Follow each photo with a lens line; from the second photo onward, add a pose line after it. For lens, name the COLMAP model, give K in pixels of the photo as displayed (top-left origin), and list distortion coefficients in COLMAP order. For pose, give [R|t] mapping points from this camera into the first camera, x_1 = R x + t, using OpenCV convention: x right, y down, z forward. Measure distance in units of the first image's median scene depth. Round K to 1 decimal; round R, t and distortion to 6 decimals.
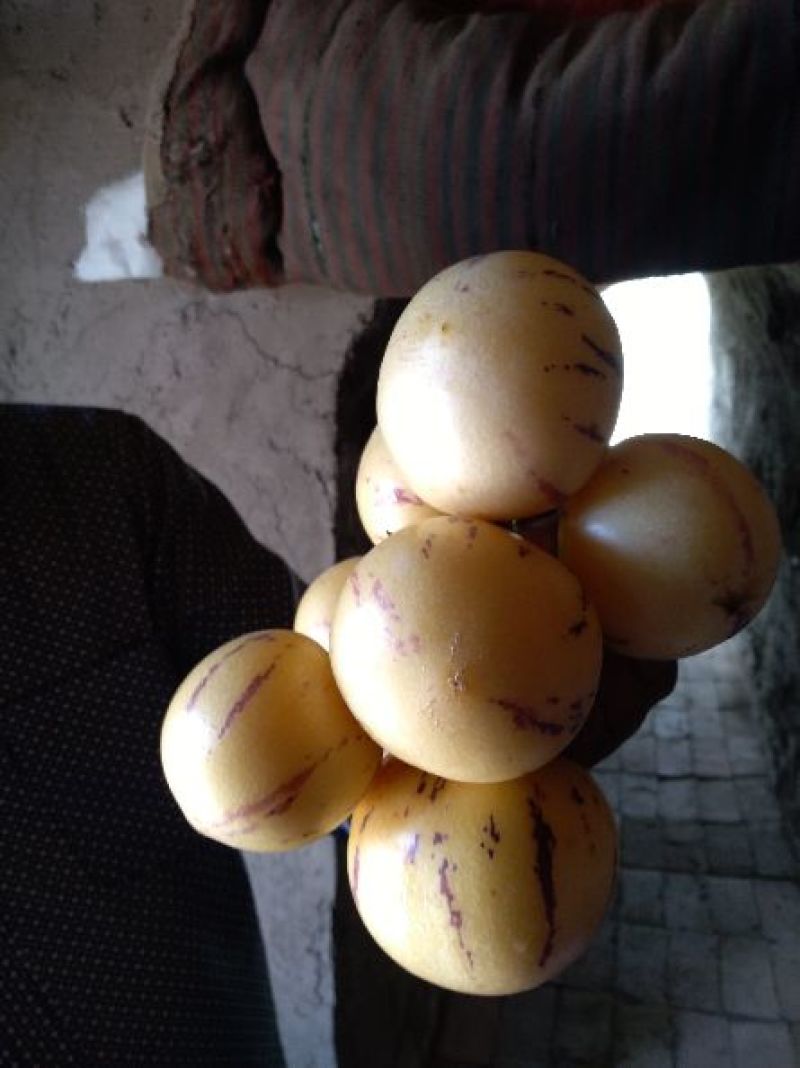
lens RADIAL K [[950.5, 0, 400.8], [0, 950.5, 591.1], [0, 0, 1]] dist [-0.149827, 0.113872]
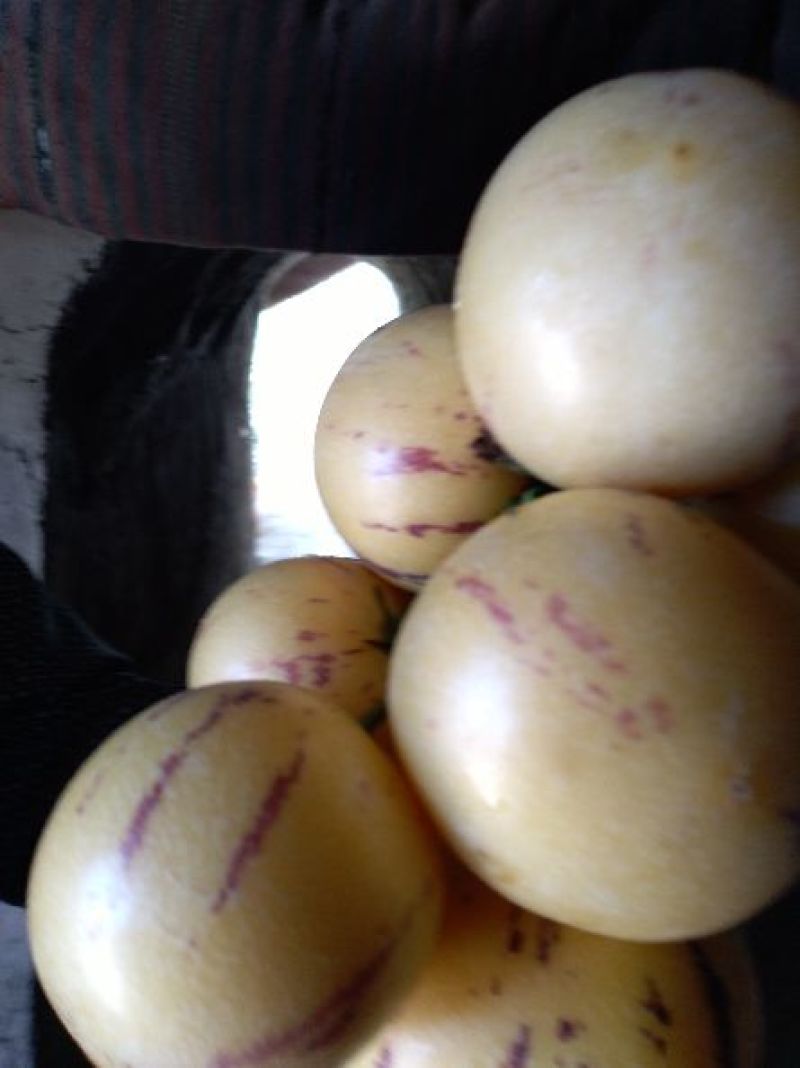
lens RADIAL K [[950.5, 0, 400.8], [0, 950.5, 591.1], [0, 0, 1]] dist [-0.149827, 0.113872]
pose [[0.924517, 0.014202, 0.380876, -0.114619], [-0.011037, 0.999884, -0.010492, -0.002632], [-0.380981, 0.005496, 0.924567, 0.202744]]
